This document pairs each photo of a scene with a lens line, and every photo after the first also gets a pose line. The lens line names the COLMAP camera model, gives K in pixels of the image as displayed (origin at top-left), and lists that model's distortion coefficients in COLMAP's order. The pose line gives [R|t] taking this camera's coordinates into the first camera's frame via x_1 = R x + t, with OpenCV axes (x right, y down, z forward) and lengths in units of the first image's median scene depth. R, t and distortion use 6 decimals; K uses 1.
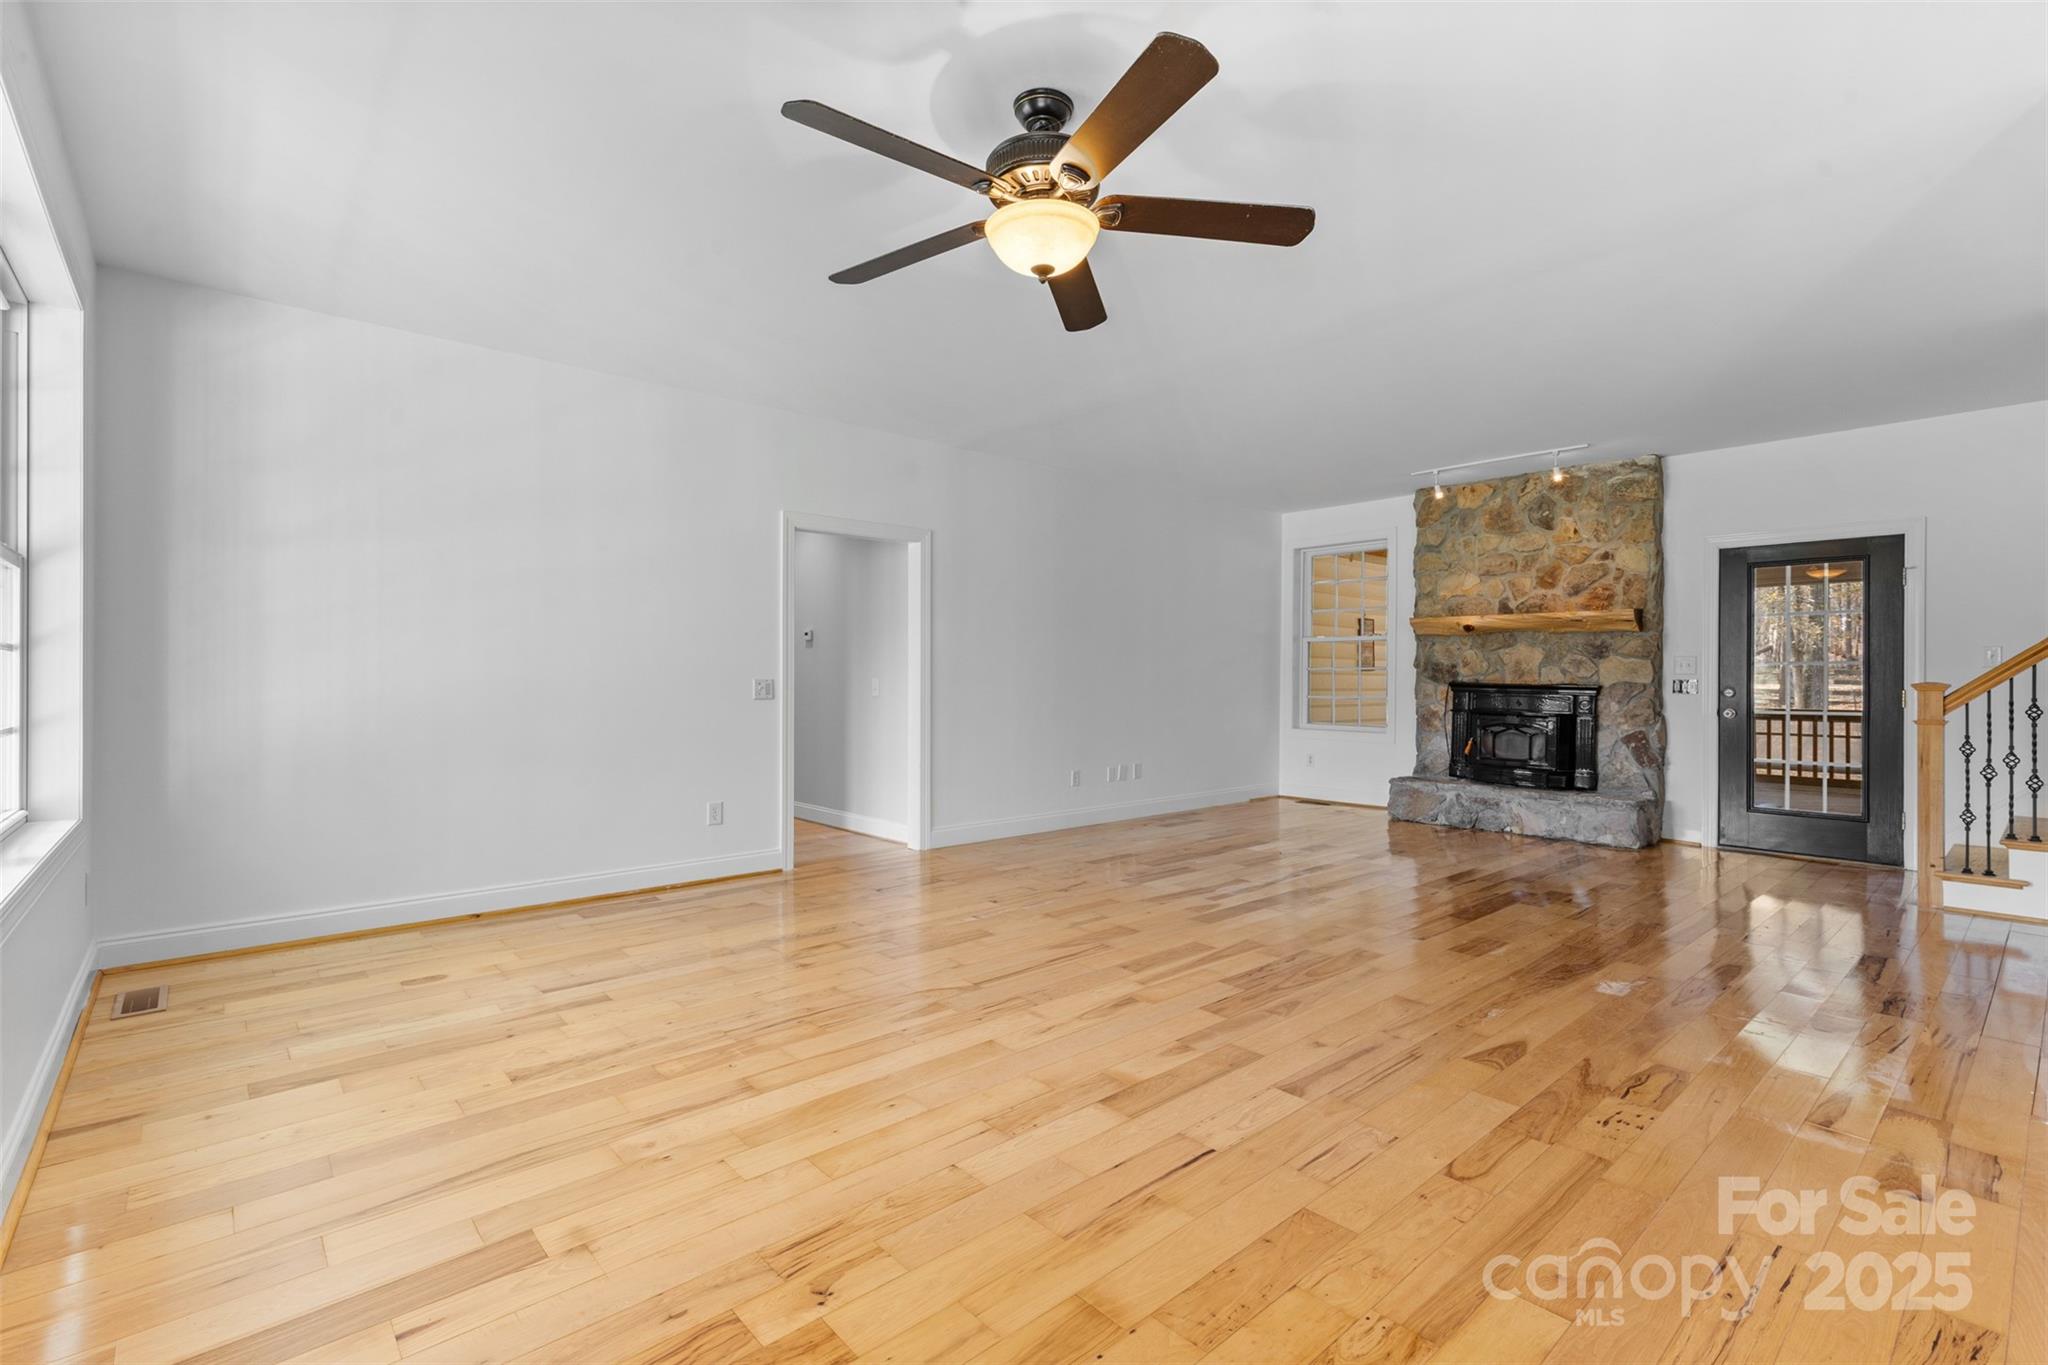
lens RADIAL K [[925.1, 0, 1022.5], [0, 925.1, 671.9], [0, 0, 1]] dist [0.011763, -0.000214]
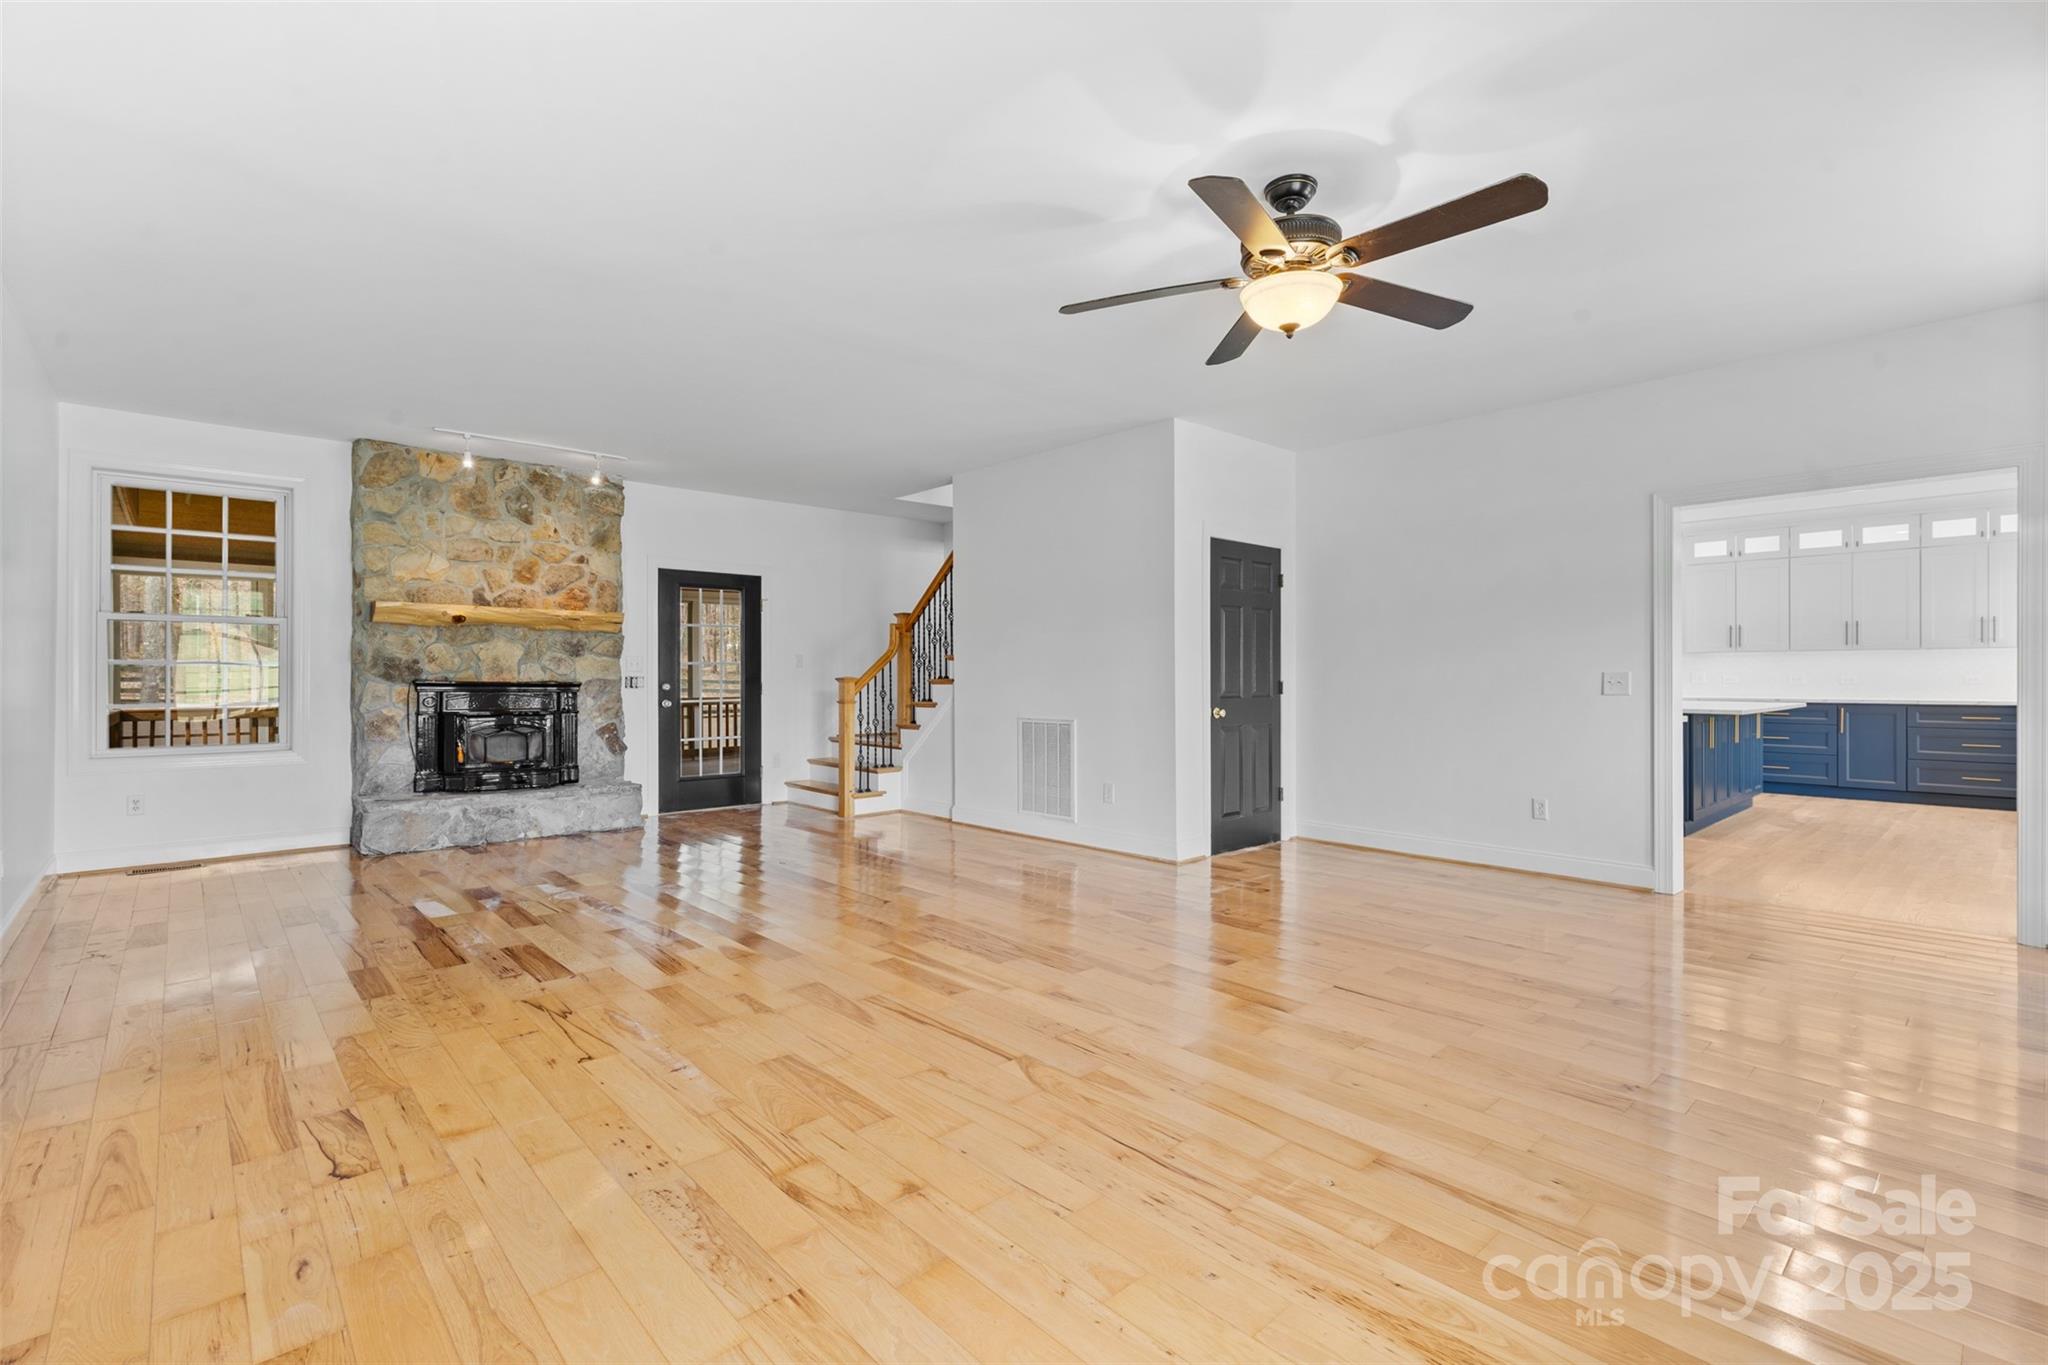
lens RADIAL K [[925.1, 0, 1022.5], [0, 925.1, 671.9], [0, 0, 1]] dist [0.011763, -0.000214]
pose [[-0.012980, 0.000275, 0.999916, -0.432229], [-0.003046, 0.999995, -0.000314, 0.001780], [-0.999911, -0.003050, -0.012979, 0.508935]]
